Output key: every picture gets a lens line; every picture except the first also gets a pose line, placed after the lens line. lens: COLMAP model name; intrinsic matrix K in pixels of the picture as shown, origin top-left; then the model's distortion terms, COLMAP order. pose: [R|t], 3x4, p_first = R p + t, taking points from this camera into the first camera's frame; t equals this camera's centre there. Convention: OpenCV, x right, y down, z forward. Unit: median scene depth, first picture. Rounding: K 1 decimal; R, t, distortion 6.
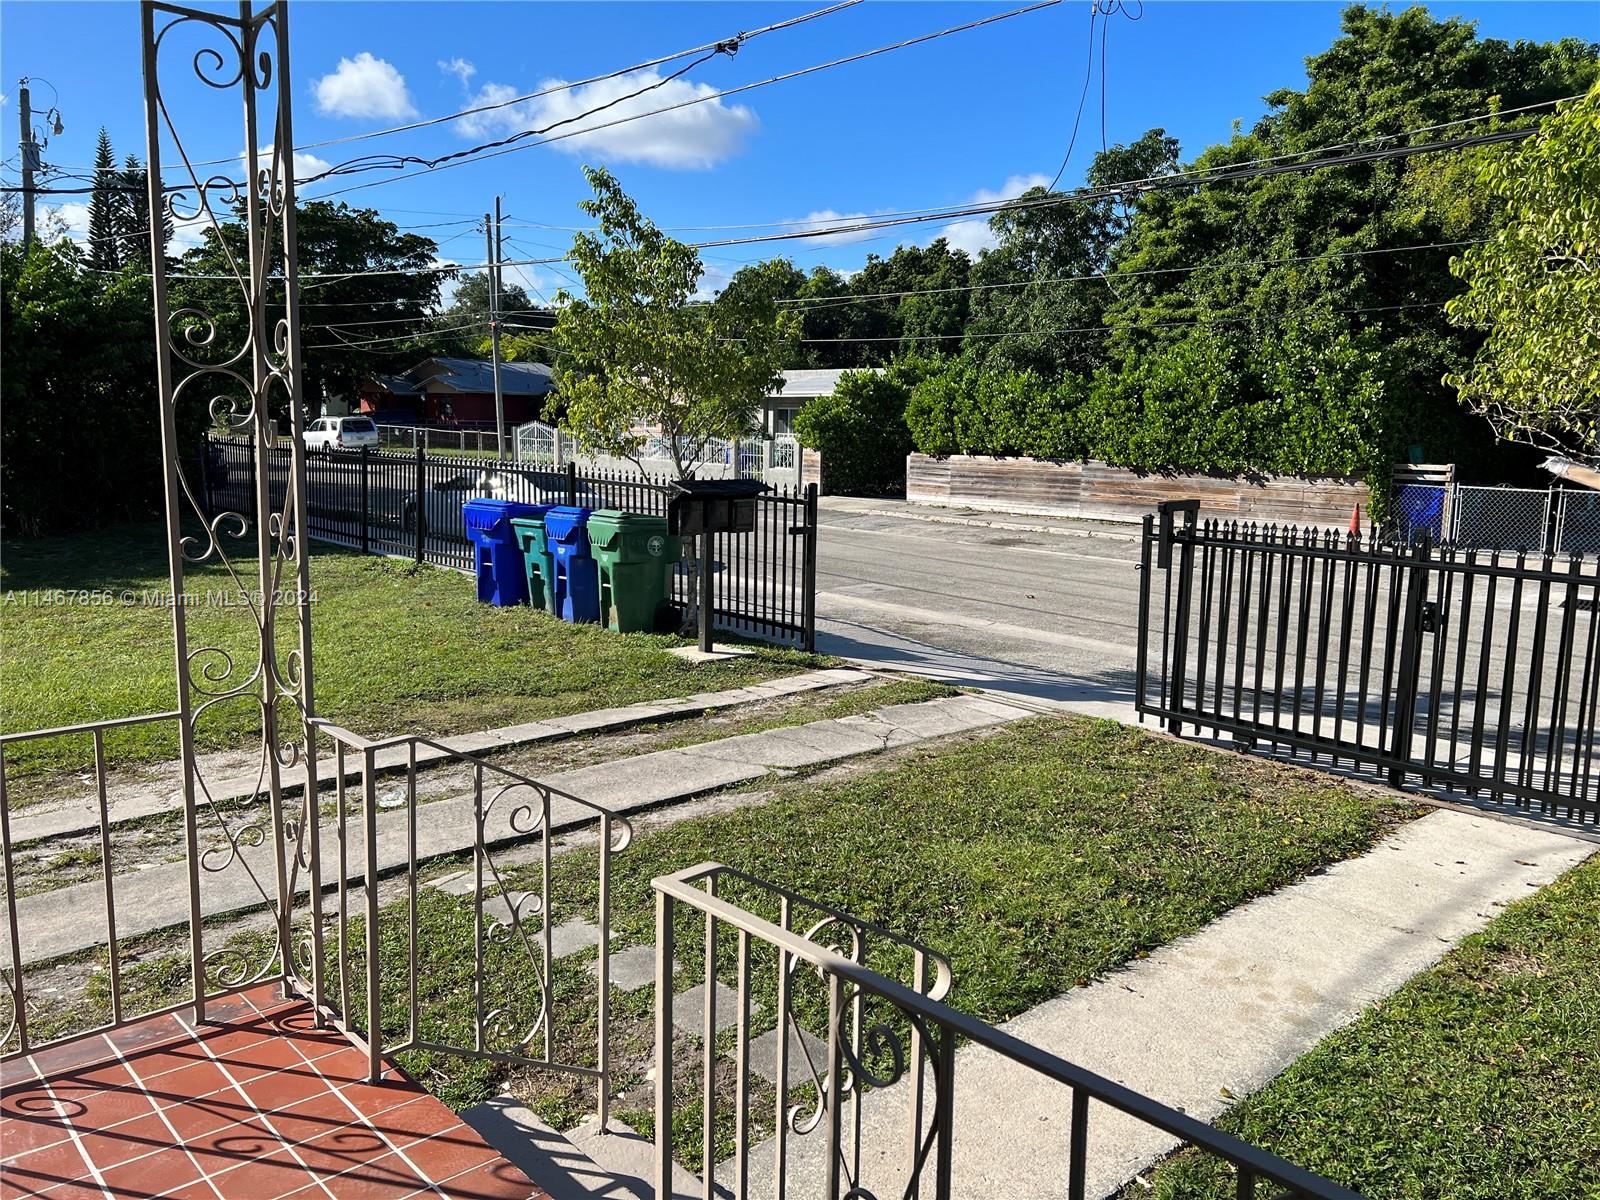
lens RADIAL K [[1201.7, 0, 798.8], [0, 1201.7, 610.4], [0, 0, 1]] dist [0.101371, -0.147087]
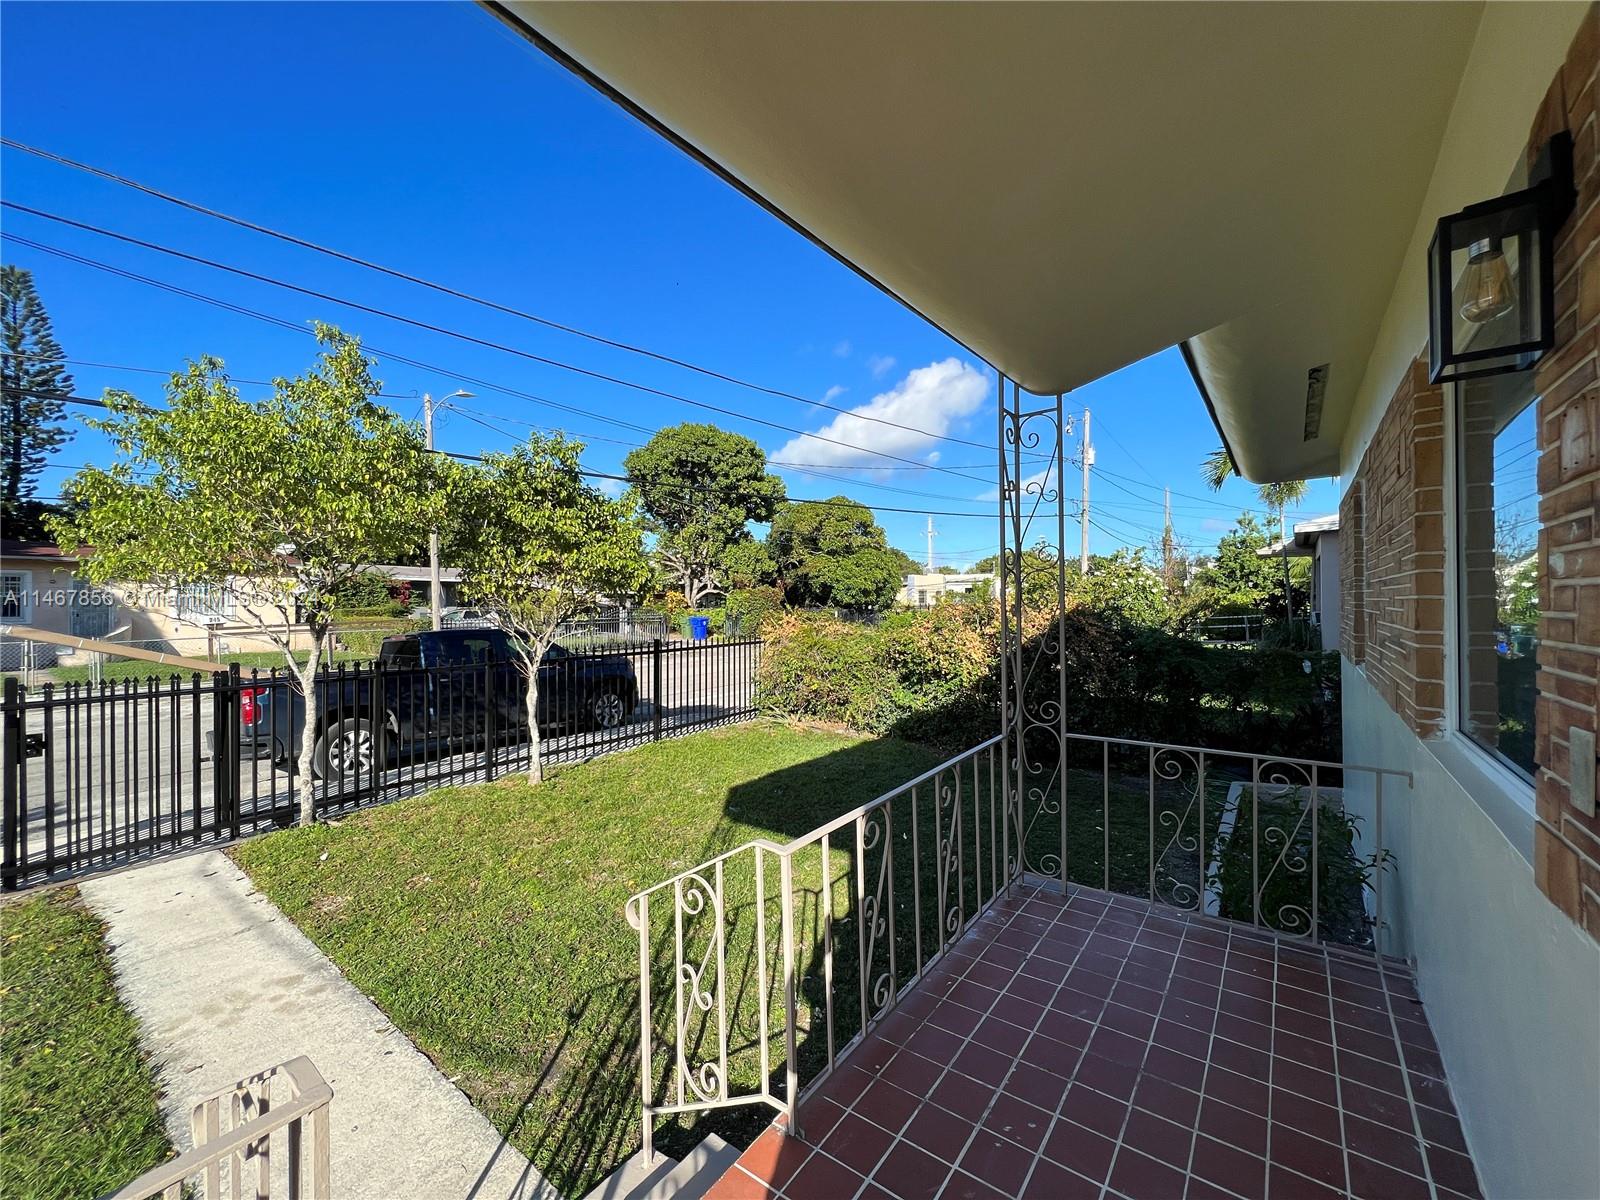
lens RADIAL K [[642.8, 0, 795.3], [0, 642.8, 599.1], [0, 0, 1]] dist [-0.001222, 0.000784]
pose [[-0.167485, -0.020595, 0.985660, -0.337590], [0.154956, 0.986805, 0.046949, -0.065517], [-0.973621, 0.160597, -0.162083, 0.330870]]
